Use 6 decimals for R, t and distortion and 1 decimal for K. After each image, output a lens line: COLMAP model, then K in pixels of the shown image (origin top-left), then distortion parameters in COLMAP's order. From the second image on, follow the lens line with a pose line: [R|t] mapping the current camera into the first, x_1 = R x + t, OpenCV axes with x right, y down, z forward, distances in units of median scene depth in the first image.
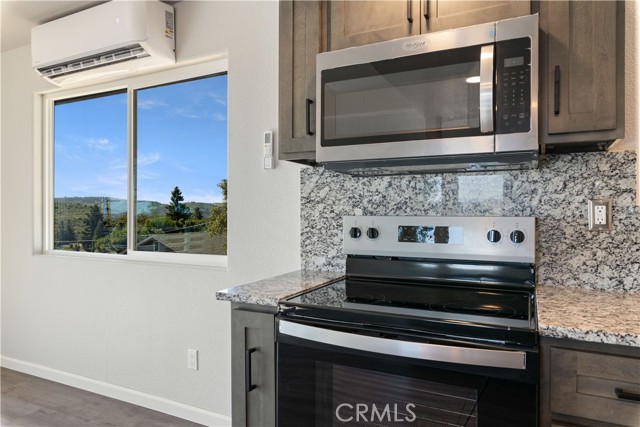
lens RADIAL K [[423.4, 0, 322.9], [0, 423.4, 214.1], [0, 0, 1]] dist [0.000949, 0.003138]
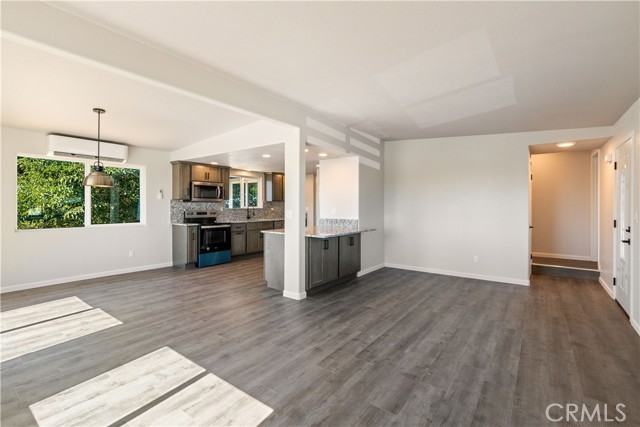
lens RADIAL K [[291.9, 0, 321.9], [0, 291.9, 207.1], [0, 0, 1]] dist [0.010135, 0.000225]
pose [[0.179426, -0.004774, 0.983760, -3.720008], [0.002618, 0.999987, 0.004375, -0.055362], [-0.983768, 0.001791, 0.179436, -1.441692]]
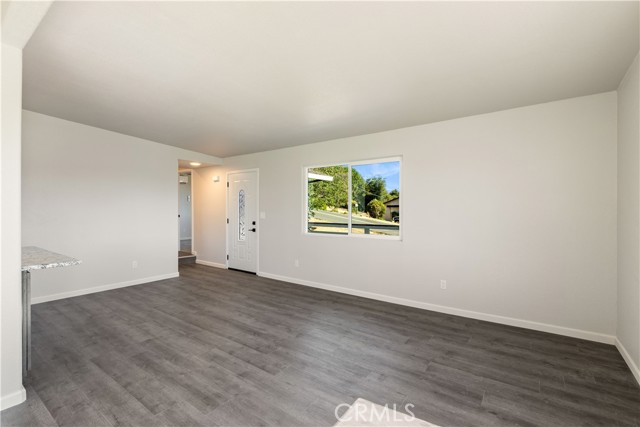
lens RADIAL K [[291.9, 0, 321.7], [0, 291.9, 210.8], [0, 0, 1]] dist [0.010135, 0.000225]
pose [[-0.985474, -0.000401, 0.169828, -2.671915], [0.000772, 0.999976, 0.006843, -0.057810], [-0.169827, 0.006874, -0.985450, 0.317296]]
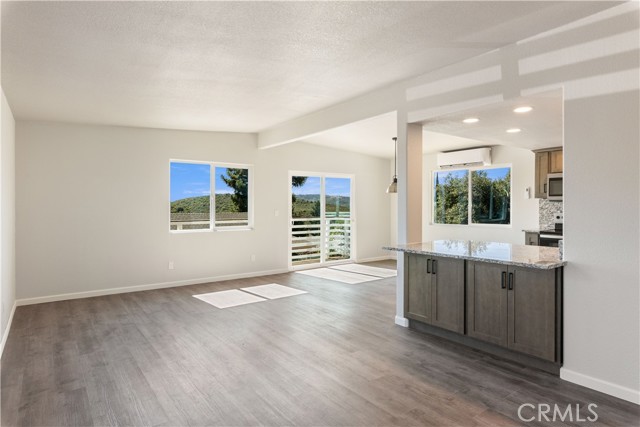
lens RADIAL K [[367.0, 0, 323.9], [0, 367.0, 211.1], [0, 0, 1]] dist [-0.000120, 0.001816]
pose [[0.894480, 0.003625, -0.447093, -0.391439], [0.000786, 0.999953, 0.009680, -0.053800], [0.447107, -0.009010, 0.894435, -3.422537]]
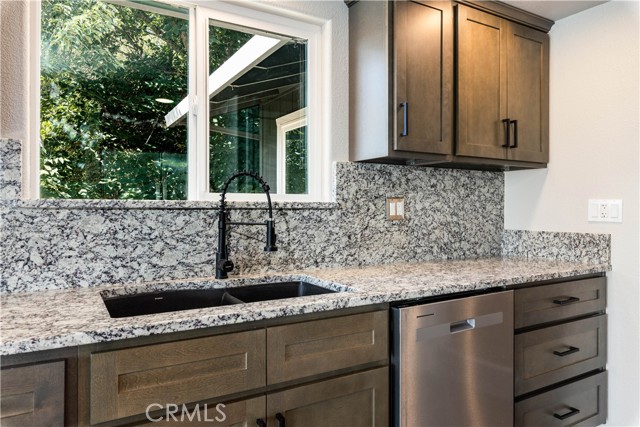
lens RADIAL K [[438.3, 0, 322.6], [0, 438.3, 210.2], [0, 0, 1]] dist [0.002452, 0.004441]
pose [[0.544744, -0.005688, 0.838583, 0.283941], [0.001476, 0.999982, 0.005825, -0.000546], [-0.838601, -0.001935, 0.544743, -0.084859]]
